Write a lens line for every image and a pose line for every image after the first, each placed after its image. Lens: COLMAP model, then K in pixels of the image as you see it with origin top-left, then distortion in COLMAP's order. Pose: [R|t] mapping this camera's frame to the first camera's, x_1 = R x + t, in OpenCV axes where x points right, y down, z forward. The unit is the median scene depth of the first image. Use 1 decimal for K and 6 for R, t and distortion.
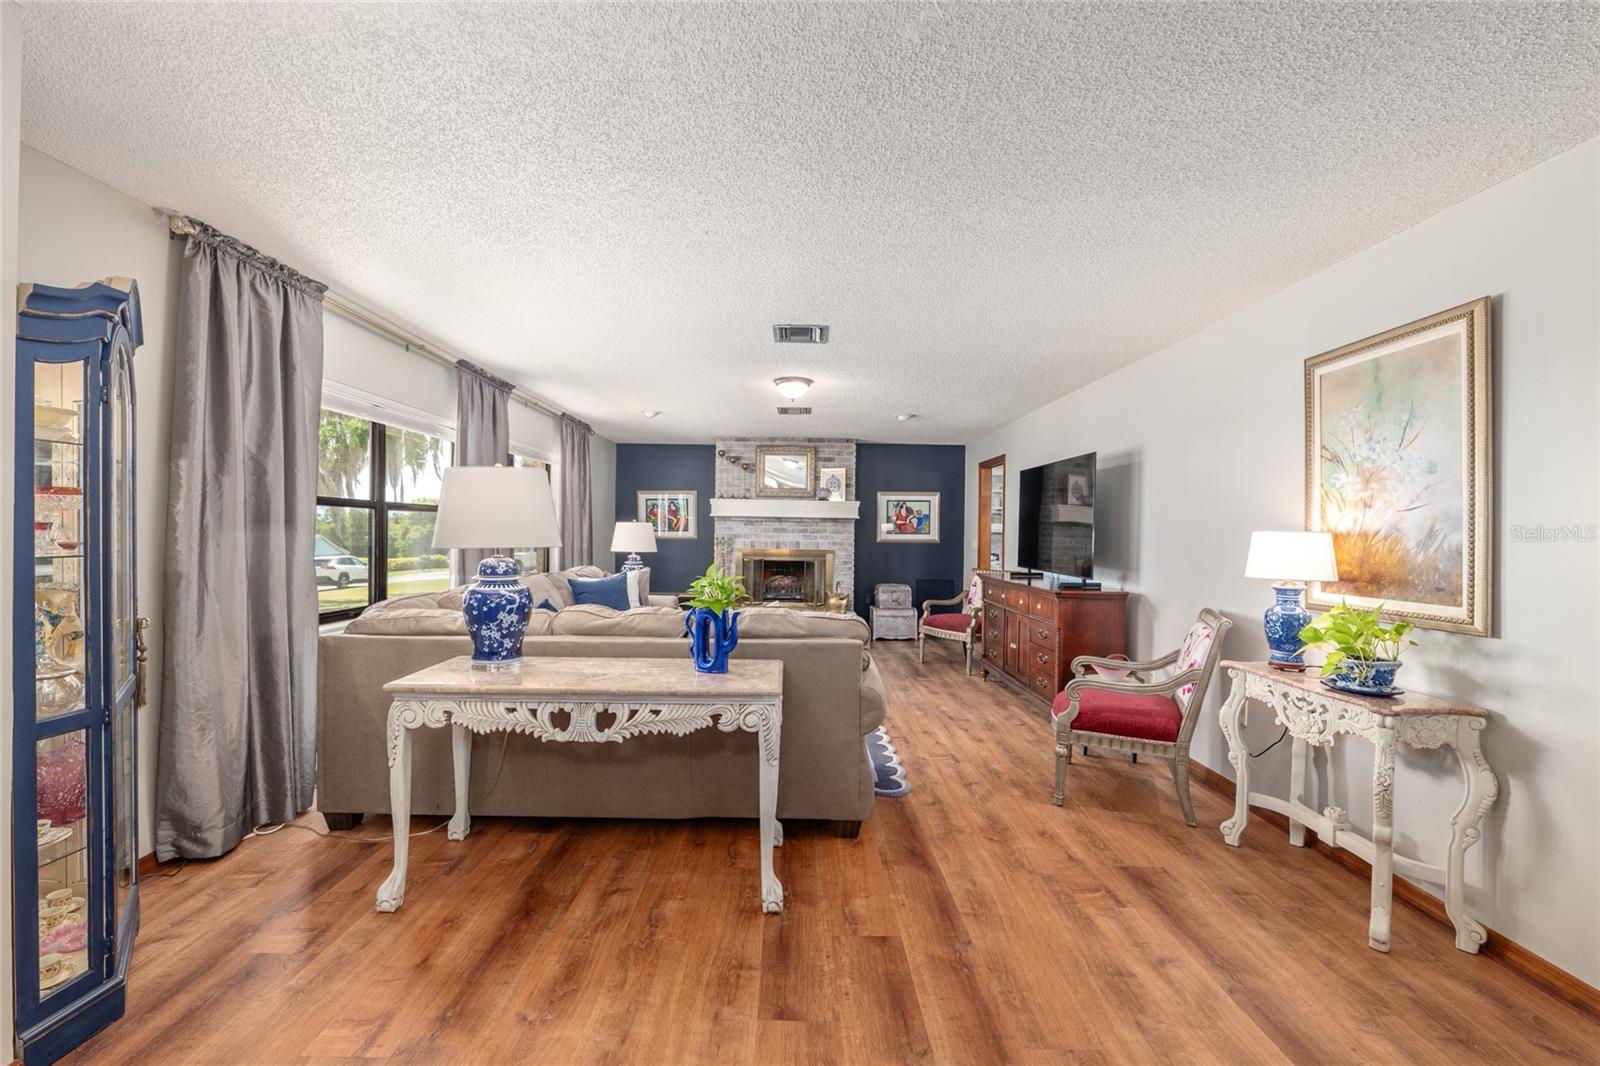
lens RADIAL K [[681.2, 0, 795.5], [0, 681.2, 529.9], [0, 0, 1]] dist [-0.008386, -0.000975]
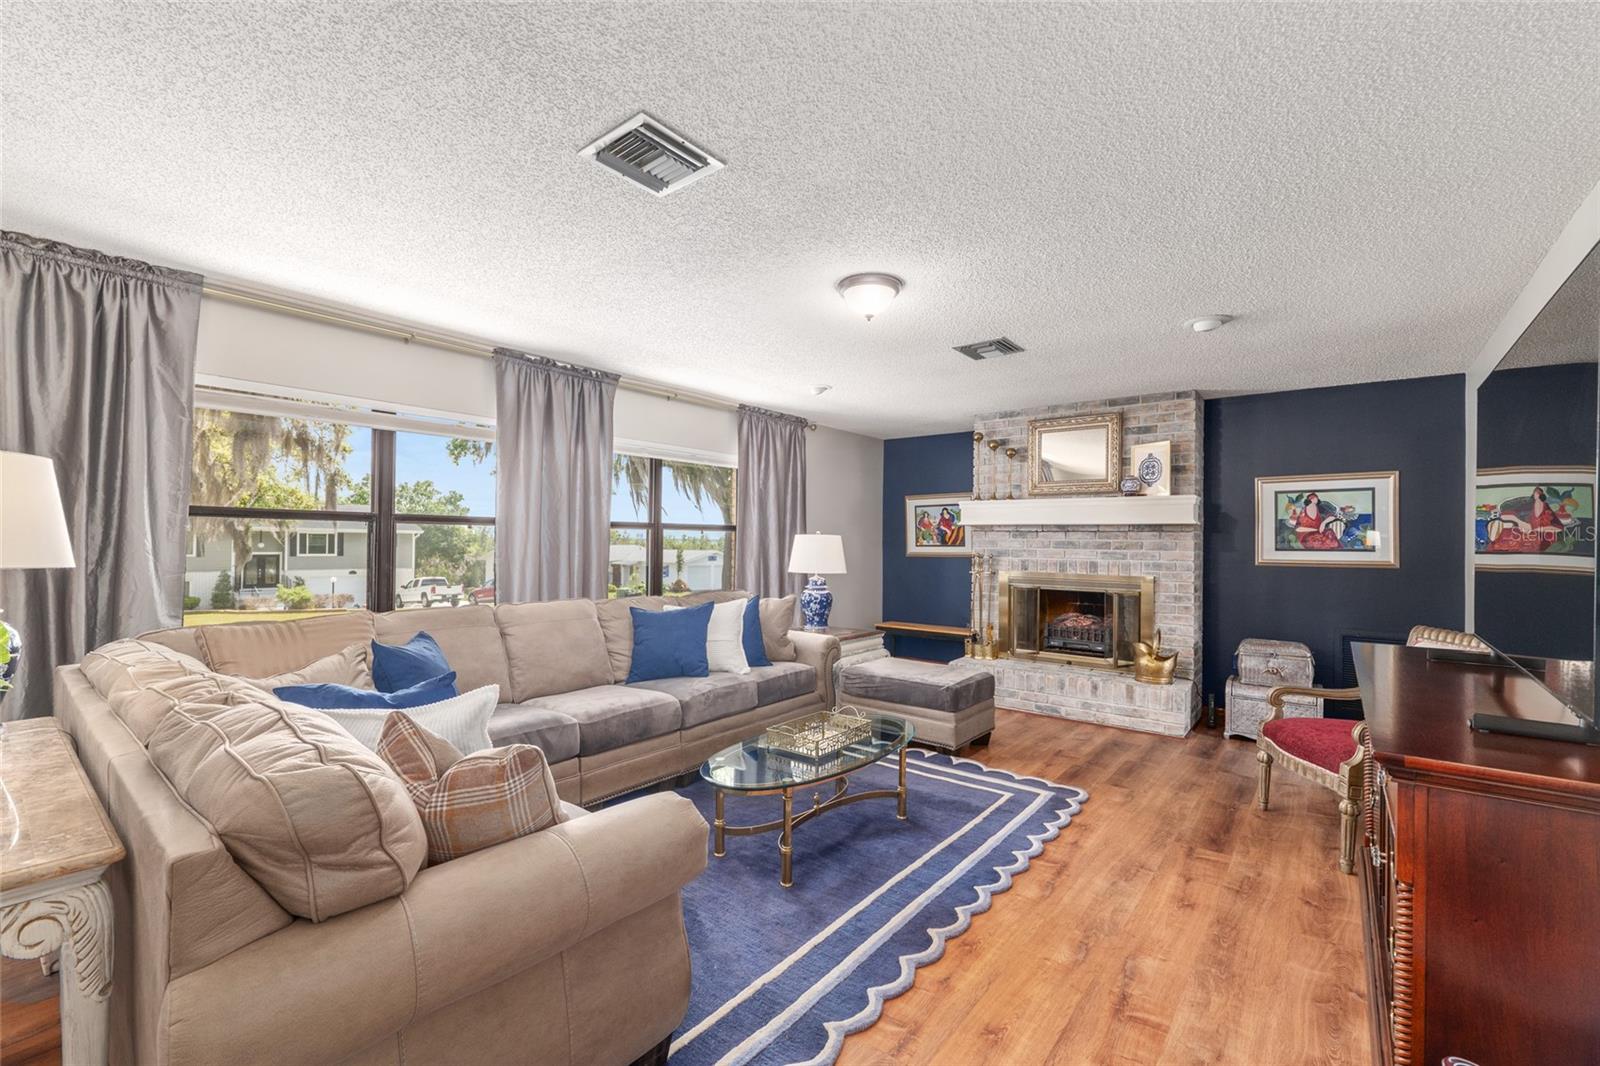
lens RADIAL K [[681.2, 0, 796.6], [0, 681.2, 536.3], [0, 0, 1]] dist [-0.008386, -0.000975]
pose [[0.772930, -0.011102, -0.634394, 0.382549], [0.002029, 0.999885, -0.015025, 0.003483], [0.634488, 0.010326, 0.772864, 0.637641]]
